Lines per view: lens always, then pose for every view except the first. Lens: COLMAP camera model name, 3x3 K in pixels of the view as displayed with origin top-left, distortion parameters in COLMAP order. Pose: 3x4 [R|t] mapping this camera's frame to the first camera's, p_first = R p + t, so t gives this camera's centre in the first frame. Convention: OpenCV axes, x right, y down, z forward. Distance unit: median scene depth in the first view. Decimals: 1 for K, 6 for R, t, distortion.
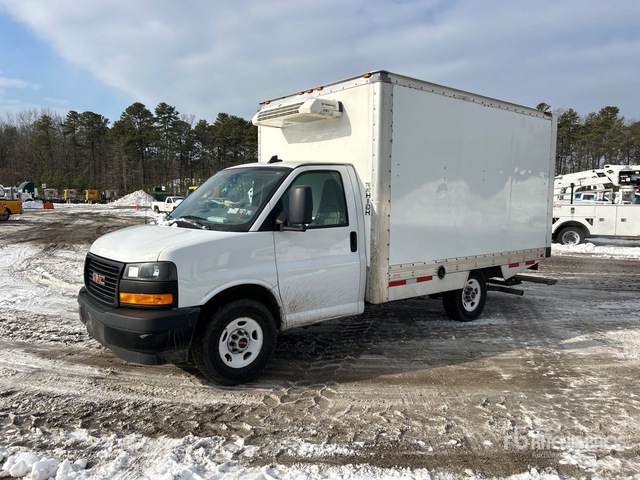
lens RADIAL K [[488.0, 0, 318.8], [0, 488.0, 238.1], [0, 0, 1]] dist [0.047576, 0.014035]
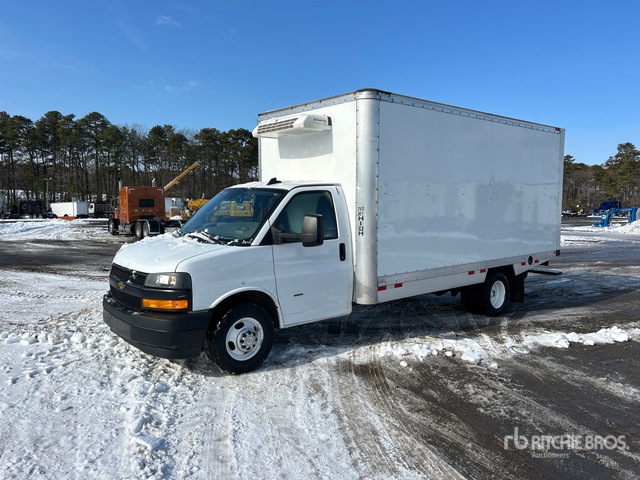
lens RADIAL K [[490.8, 0, 322.6], [0, 490.8, 238.8], [0, 0, 1]] dist [0.043653, -0.021167]
pose [[0.999956, -0.005658, 0.007547, 0.018607], [0.005632, 0.999978, 0.003510, -0.032589], [-0.007566, -0.003467, 0.999965, -0.178477]]
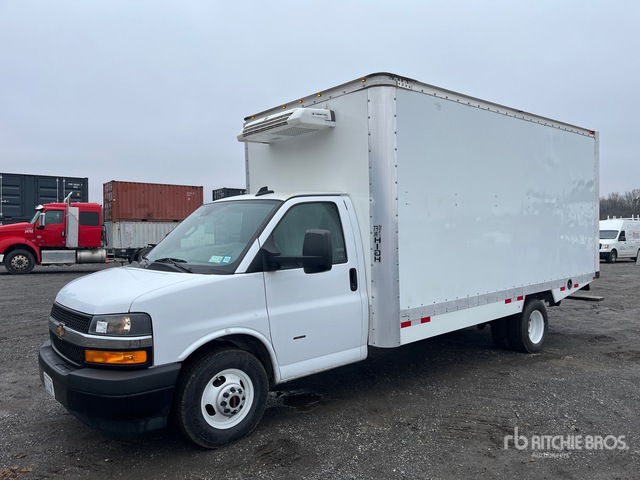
lens RADIAL K [[498.5, 0, 331.4], [0, 498.5, 243.1], [0, 0, 1]] dist [0.011667, 0.018414]
pose [[0.998906, -0.029766, 0.036070, -0.001436], [0.031520, 0.998298, -0.049066, -0.018307], [-0.034548, 0.050149, 0.998144, 0.095785]]
